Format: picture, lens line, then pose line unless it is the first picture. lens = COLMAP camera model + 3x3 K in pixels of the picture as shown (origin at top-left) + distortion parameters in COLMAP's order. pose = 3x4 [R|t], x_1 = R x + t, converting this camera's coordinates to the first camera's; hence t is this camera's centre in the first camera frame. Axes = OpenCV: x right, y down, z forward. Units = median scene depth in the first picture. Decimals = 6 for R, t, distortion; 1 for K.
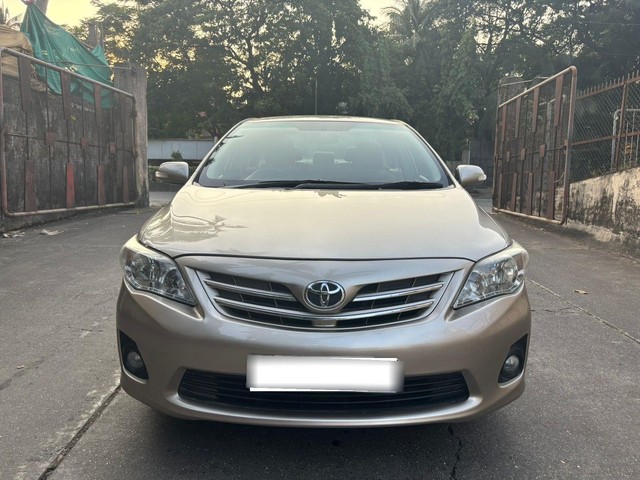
lens RADIAL K [[482.3, 0, 320.6], [0, 482.3, 240.1], [0, 0, 1]] dist [0.030523, -0.038478]
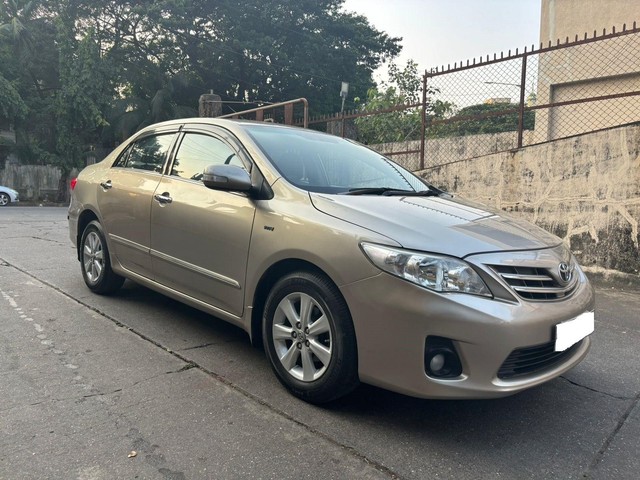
lens RADIAL K [[482.3, 0, 320.3], [0, 482.3, 242.6], [0, 0, 1]] dist [0.030523, -0.038478]
pose [[0.703410, -0.061155, 0.708148, -0.301149], [0.071533, 0.997324, 0.015074, -0.008667], [-0.707175, 0.040053, 0.705903, 0.108226]]
